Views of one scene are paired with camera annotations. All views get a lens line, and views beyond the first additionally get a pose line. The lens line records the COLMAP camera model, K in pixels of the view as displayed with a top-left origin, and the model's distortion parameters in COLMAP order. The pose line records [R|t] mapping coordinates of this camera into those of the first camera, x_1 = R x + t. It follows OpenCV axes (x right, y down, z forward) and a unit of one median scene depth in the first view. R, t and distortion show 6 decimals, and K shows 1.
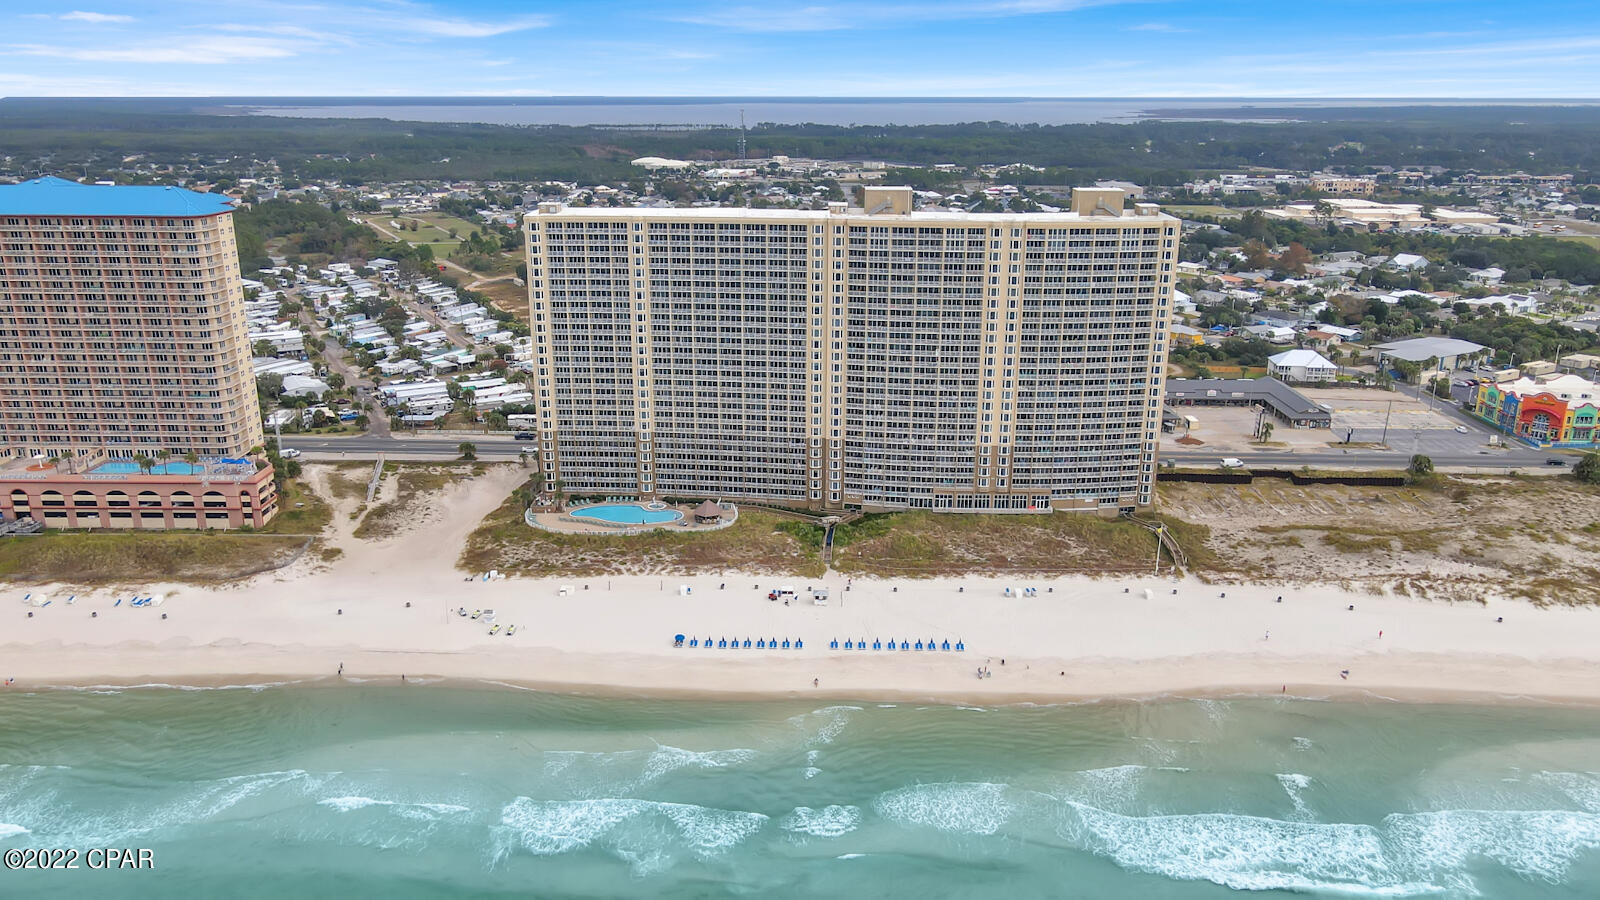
lens RADIAL K [[1189.1, 0, 796.6], [0, 1189.1, 458.1], [0, 0, 1]] dist [-0.005702, 0.057661]
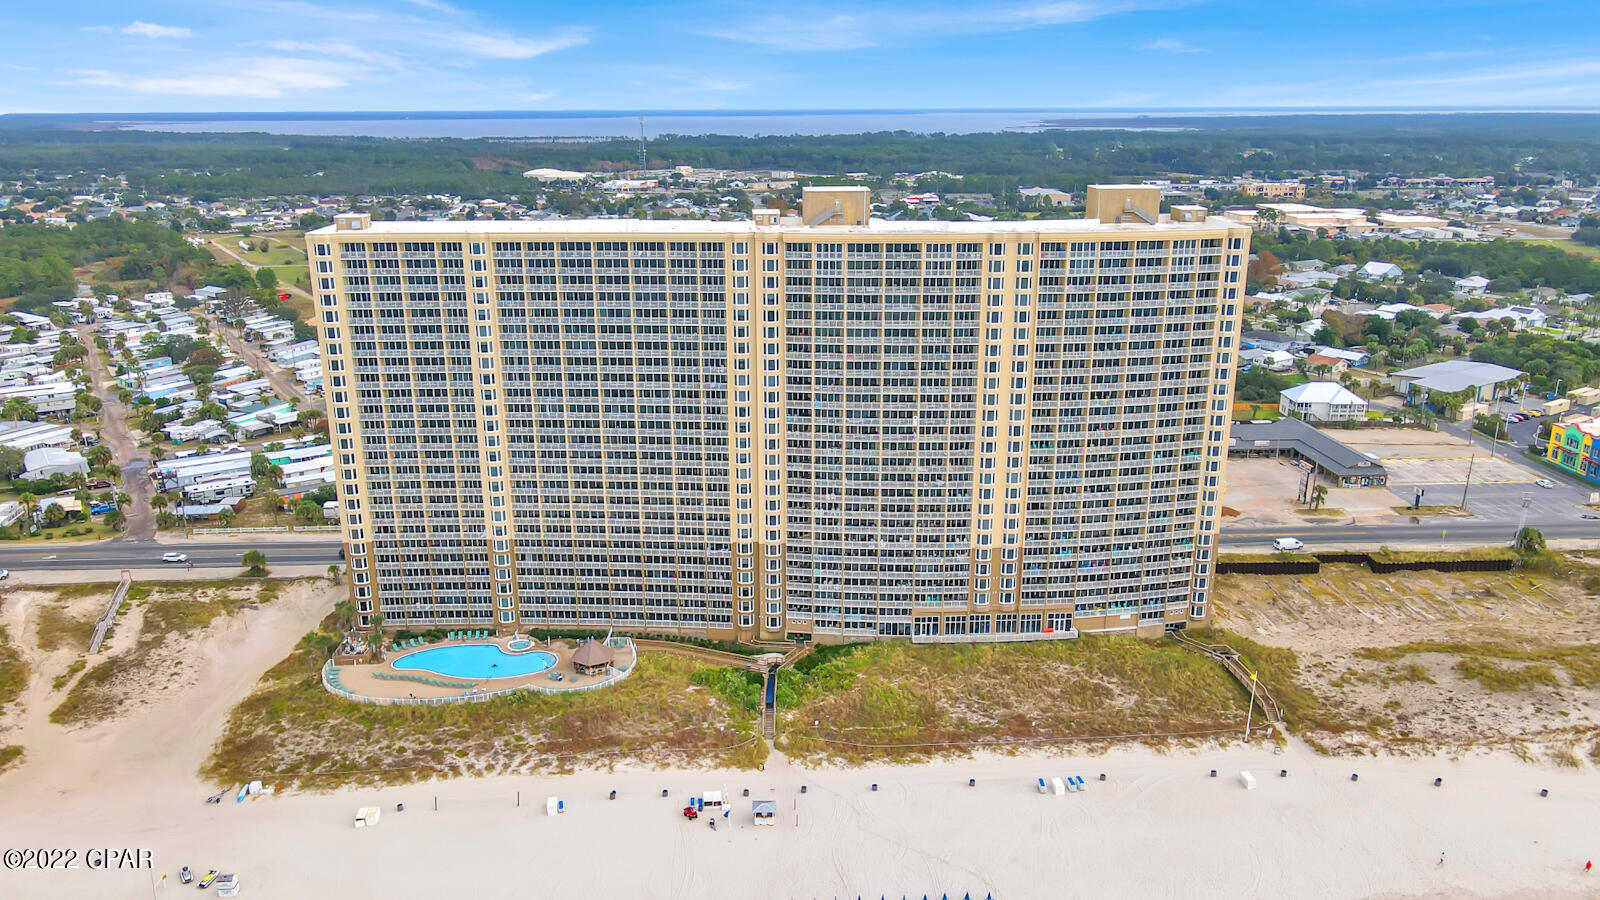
lens RADIAL K [[1189.1, 0, 796.6], [0, 1189.1, 458.1], [0, 0, 1]] dist [-0.005702, 0.057661]
pose [[0.996835, -0.028012, 0.074397, -0.004085], [0.028765, 0.999545, -0.009076, -0.058545], [-0.074109, 0.011187, 0.997187, 0.286532]]
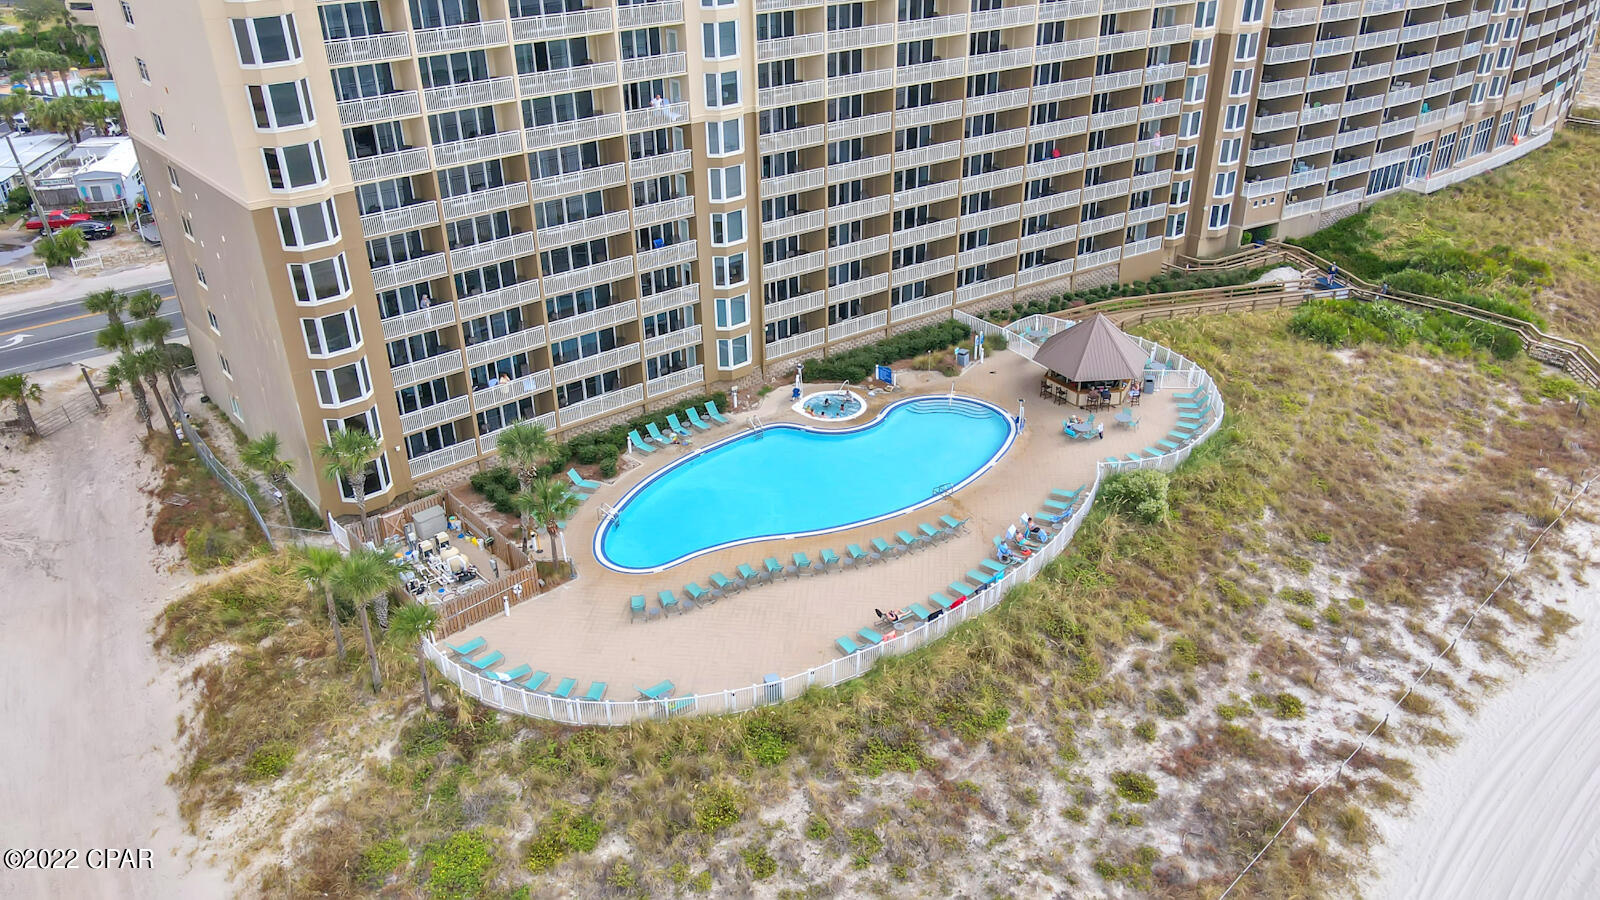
lens RADIAL K [[1189.1, 0, 796.6], [0, 1189.1, 458.1], [0, 0, 1]] dist [-0.005702, 0.057661]
pose [[0.740969, -0.330534, 0.584562, -0.274303], [0.215620, 0.941491, 0.259043, -0.016303], [-0.635982, -0.065899, 0.768885, 0.806249]]
